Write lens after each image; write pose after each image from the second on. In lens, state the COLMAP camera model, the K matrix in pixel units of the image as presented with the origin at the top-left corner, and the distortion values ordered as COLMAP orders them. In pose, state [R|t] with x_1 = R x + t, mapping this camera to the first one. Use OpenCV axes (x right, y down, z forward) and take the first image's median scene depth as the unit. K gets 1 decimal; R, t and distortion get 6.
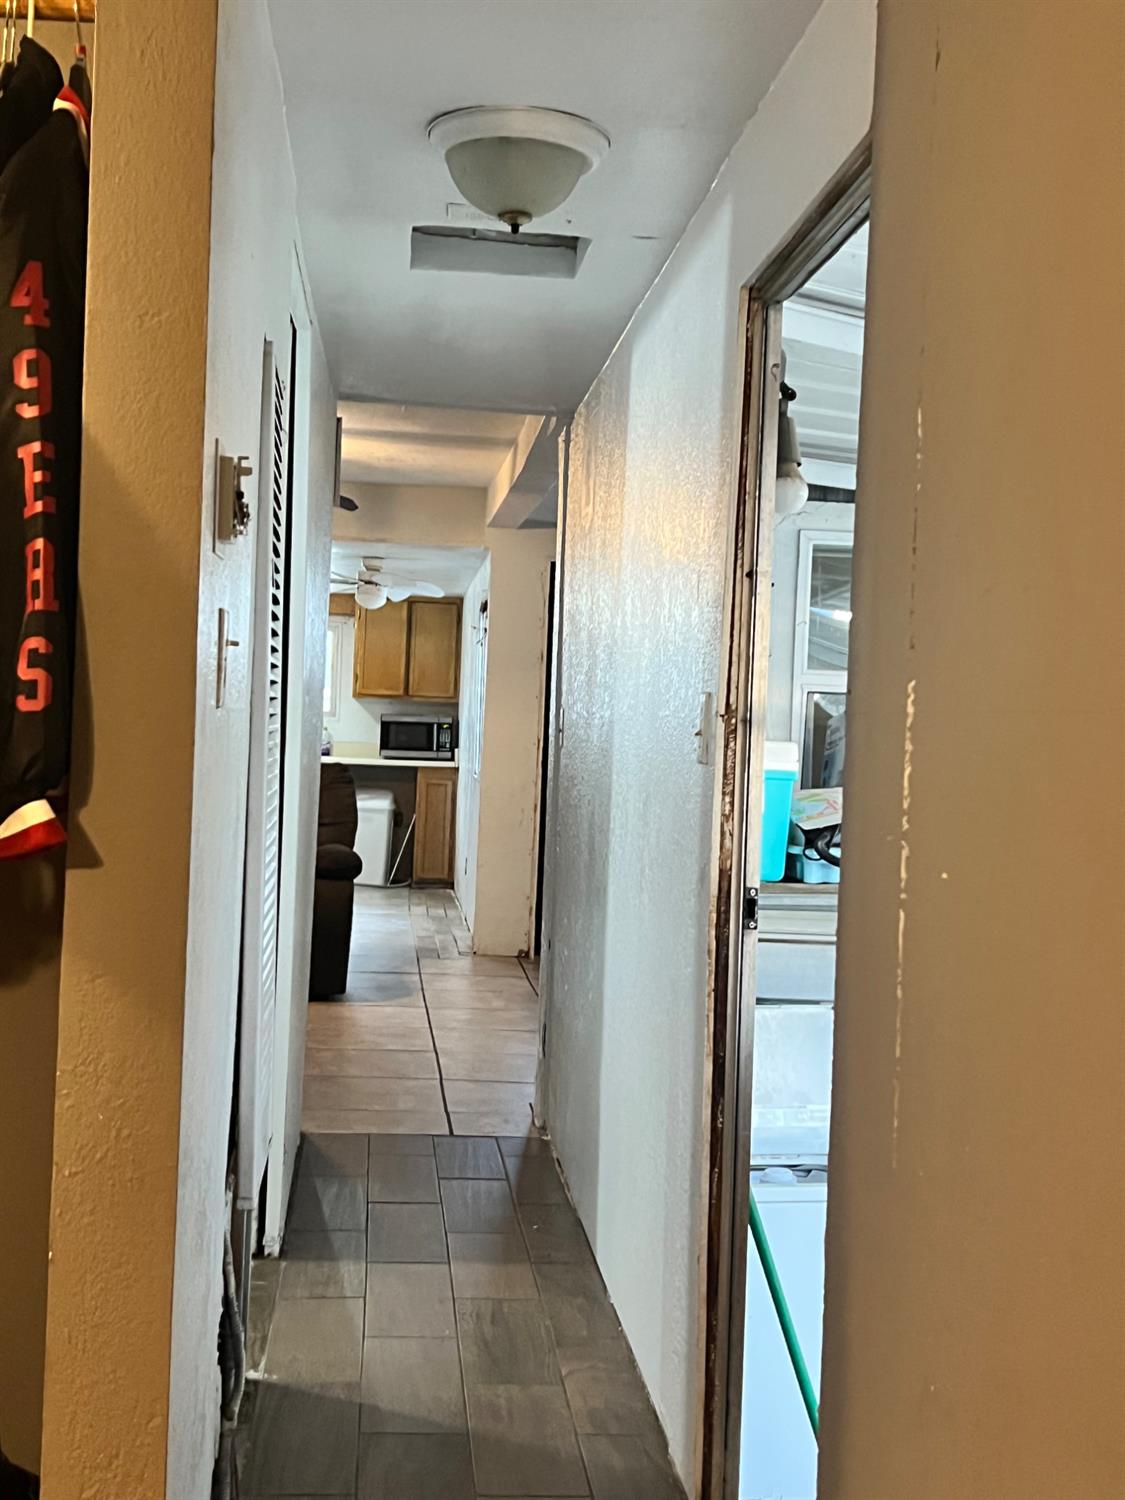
lens RADIAL K [[1843.1, 0, 562.6], [0, 1843.1, 749.8], [0, 0, 1]] dist [0.008830, 0.000000]
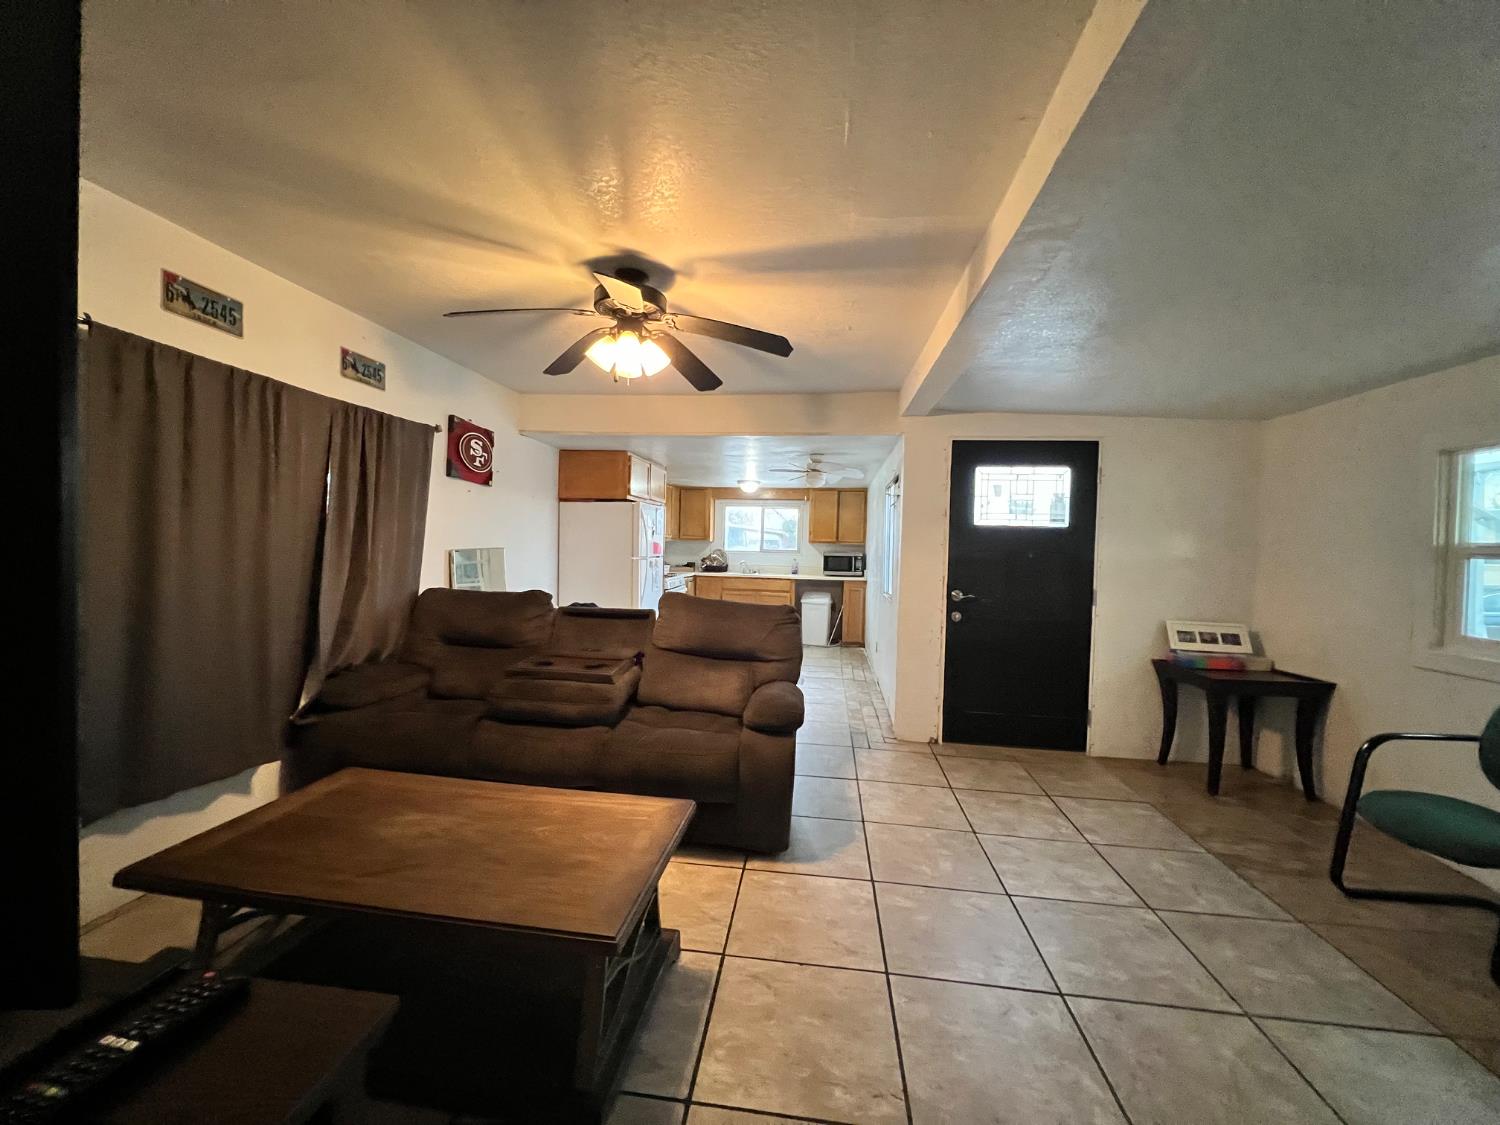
lens RADIAL K [[594.4, 0, 742.2], [0, 594.4, 551.1], [0, 0, 1]] dist [-0.002464, -0.000230]
pose [[0.972223, -0.010902, -0.233801, -0.038285], [0.009627, 0.999932, -0.006596, -0.016882], [0.233857, 0.004162, 0.972262, 0.397022]]
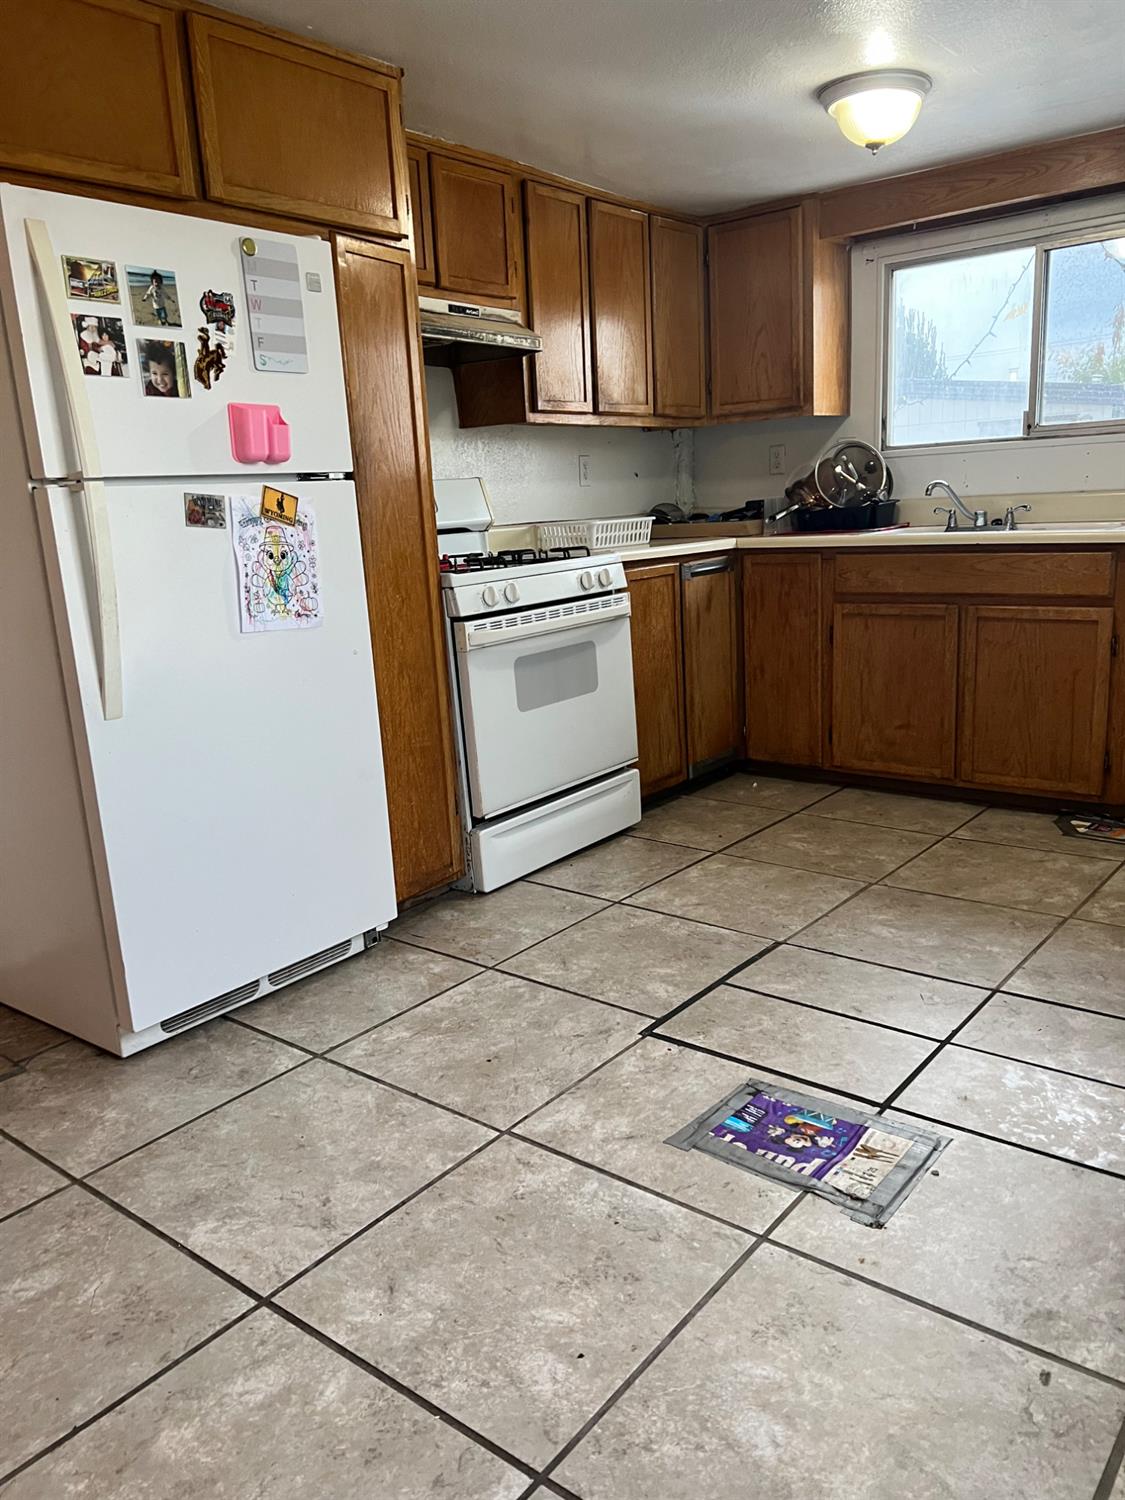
lens RADIAL K [[1123.1, 0, 541.1], [0, 1123.1, 783.4], [0, 0, 1]] dist [0.047897, -0.048523]
pose [[0.703864, 0.097102, -0.703667, -0.036608], [0.069986, 0.976313, 0.204731, -0.000288], [0.706879, -0.193350, 0.680396, 0.717273]]
